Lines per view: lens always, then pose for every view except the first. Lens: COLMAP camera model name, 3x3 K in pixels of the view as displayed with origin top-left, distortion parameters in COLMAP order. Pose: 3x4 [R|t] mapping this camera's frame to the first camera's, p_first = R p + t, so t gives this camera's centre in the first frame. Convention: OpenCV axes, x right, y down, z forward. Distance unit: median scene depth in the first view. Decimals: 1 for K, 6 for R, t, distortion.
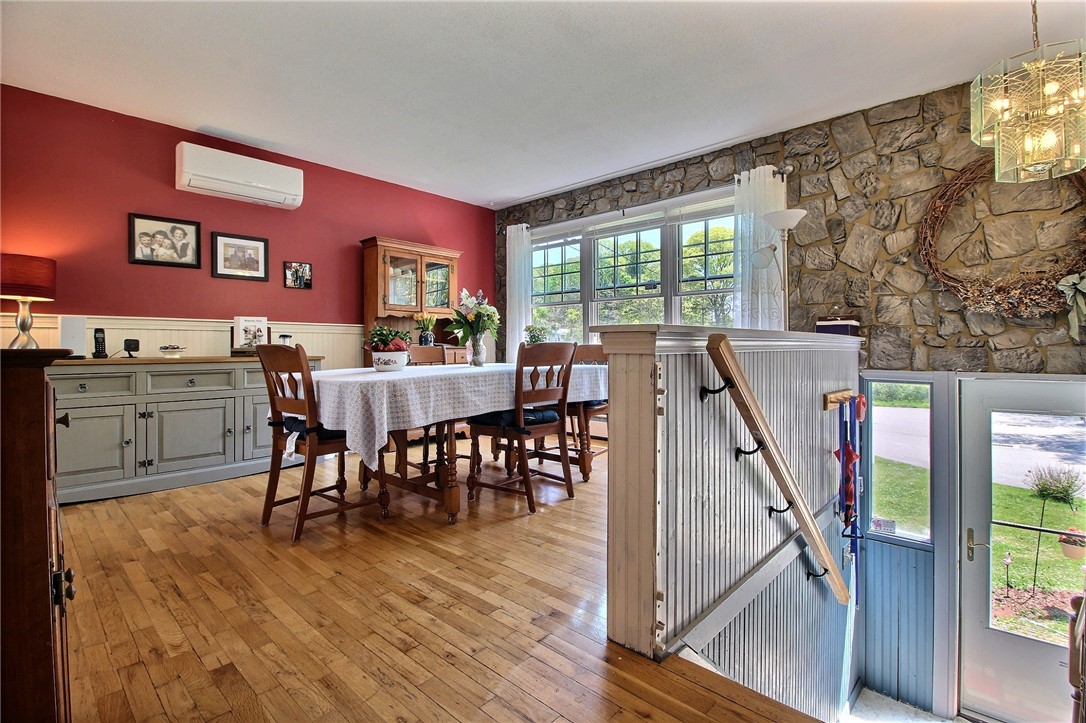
lens RADIAL K [[500.1, 0, 536.9], [0, 500.1, 351.8], [0, 0, 1]] dist [-0.008056, -0.004156]
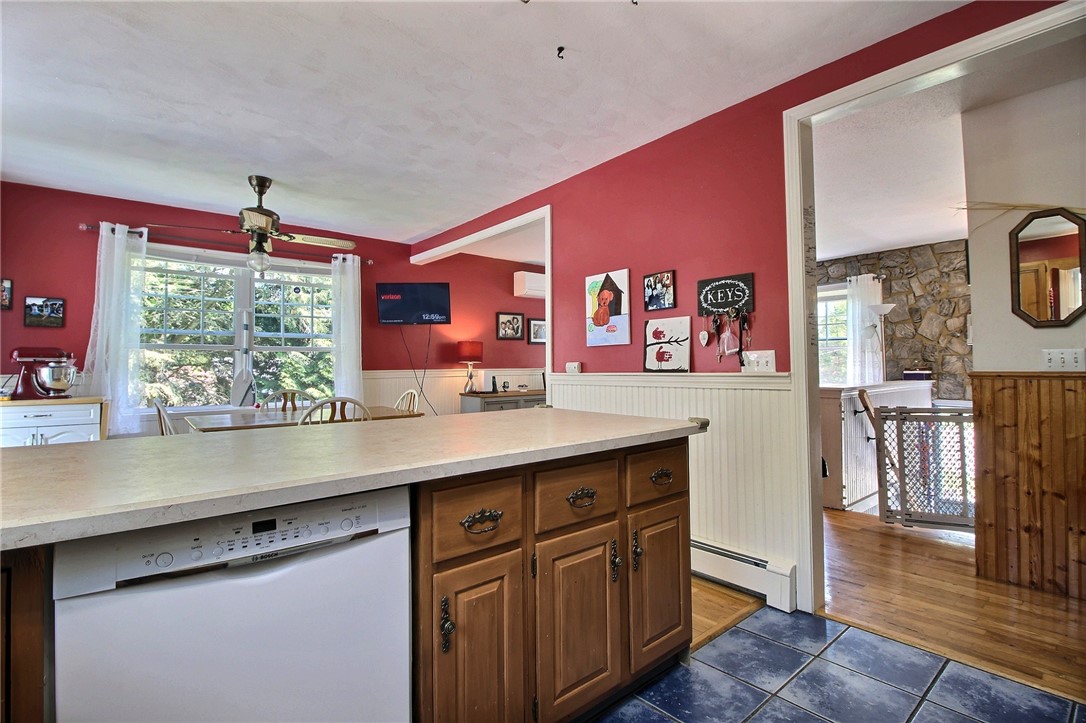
lens RADIAL K [[500.1, 0, 539.8], [0, 500.1, 354.2], [0, 0, 1]] dist [-0.008056, -0.004156]
pose [[0.992432, -0.007433, -0.122570, -0.426145], [0.003323, 0.999426, -0.033704, -0.059911], [0.122750, 0.033042, 0.991887, -0.770525]]
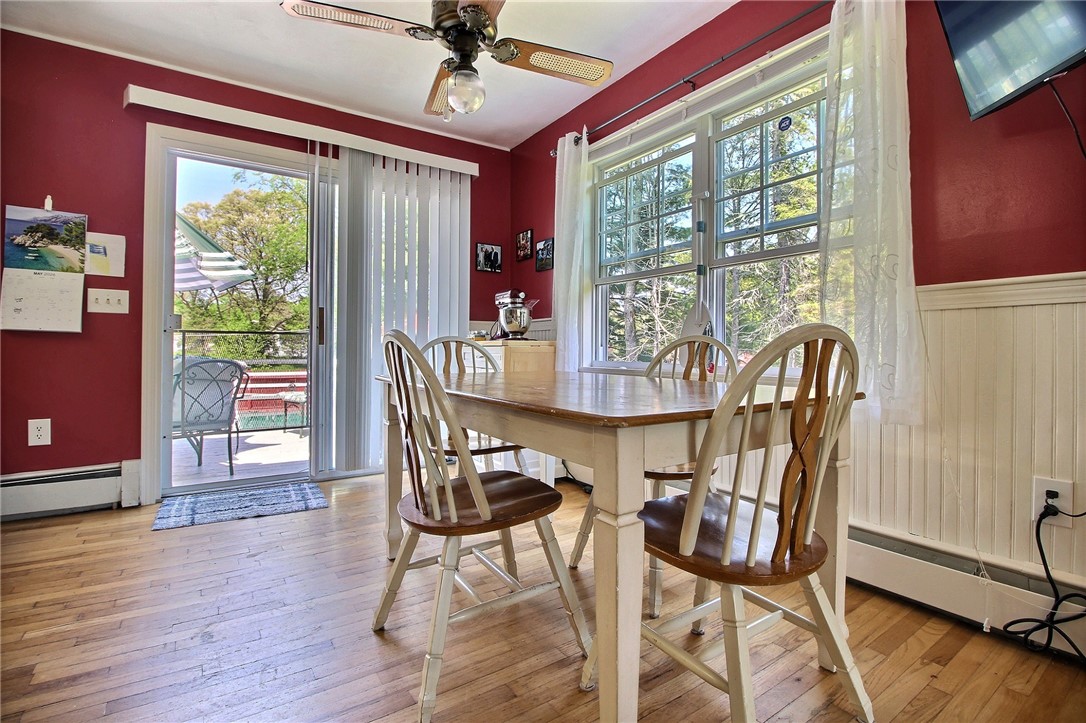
lens RADIAL K [[500.1, 0, 543.8], [0, 500.1, 351.2], [0, 0, 1]] dist [-0.008056, -0.004156]
pose [[-0.222940, 0.002520, -0.974829, -0.576884], [-0.021190, 0.999748, 0.007431, 0.004411], [0.974602, 0.022314, -0.222830, 0.361487]]
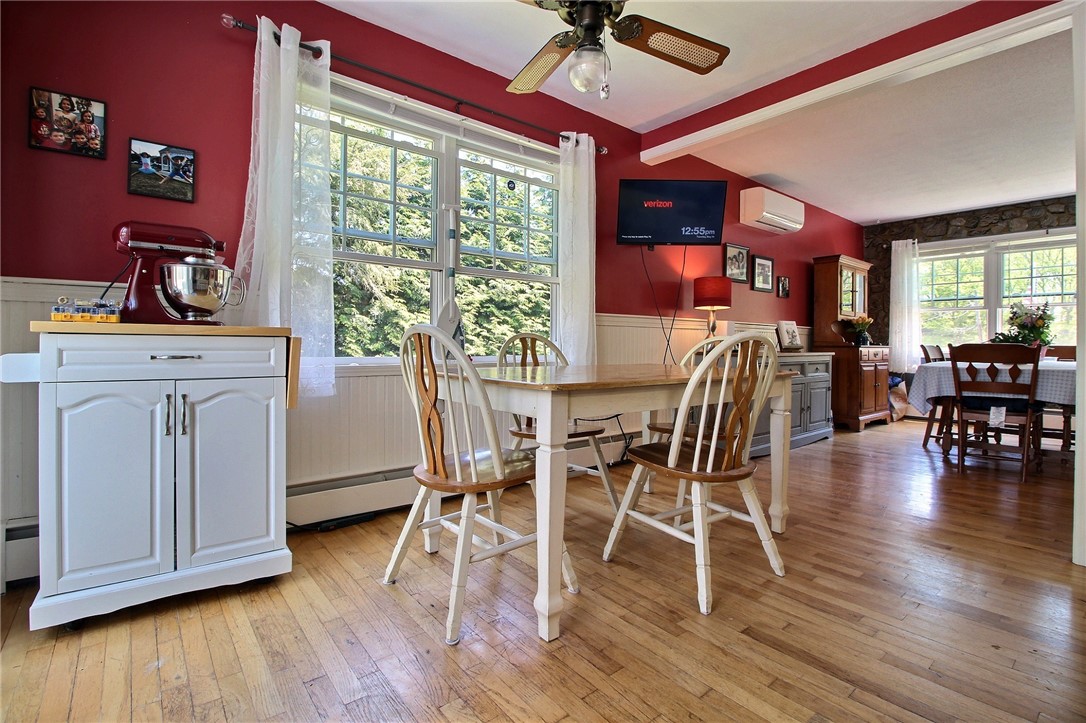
lens RADIAL K [[500.1, 0, 544.6], [0, 500.1, 341.5], [0, 0, 1]] dist [-0.008056, -0.004156]
pose [[0.991188, 0.008030, -0.132216, -1.080121], [-0.010303, 0.999810, -0.016519, 0.010943], [0.132058, 0.017736, 0.991083, -0.368969]]
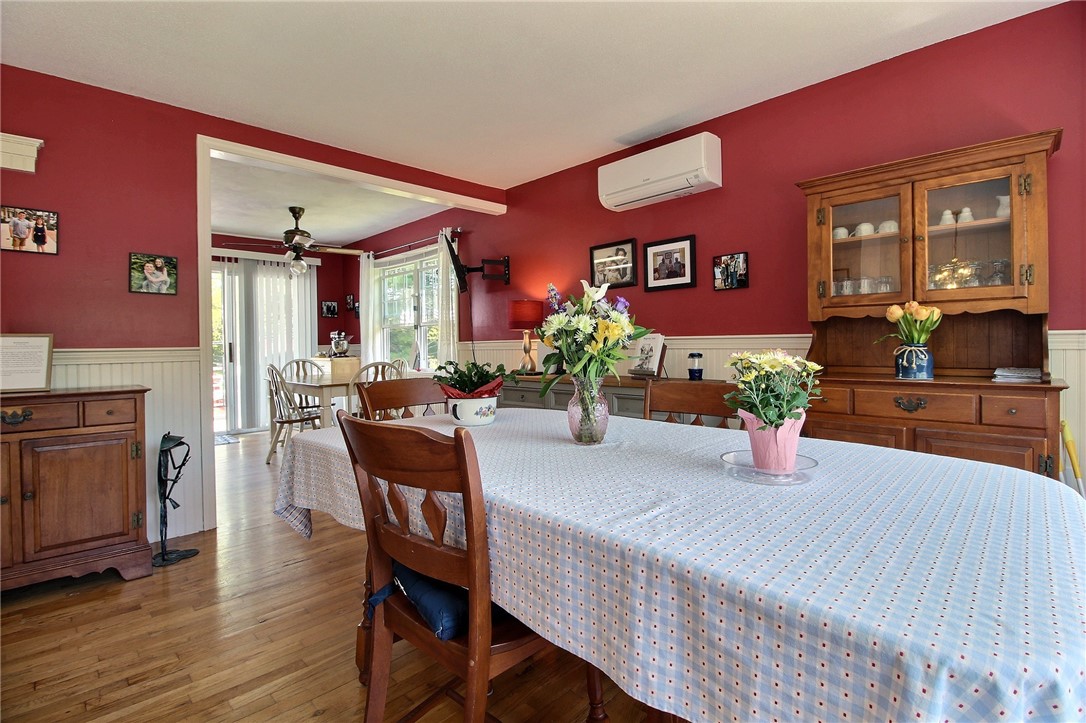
lens RADIAL K [[500.1, 0, 542.4], [0, 500.1, 347.0], [0, 0, 1]] dist [-0.008056, -0.004156]
pose [[-0.027140, 0.008018, -0.999599, 0.318532], [0.001953, 0.999966, 0.007968, -0.057860], [0.999630, -0.001736, -0.027155, 0.886263]]
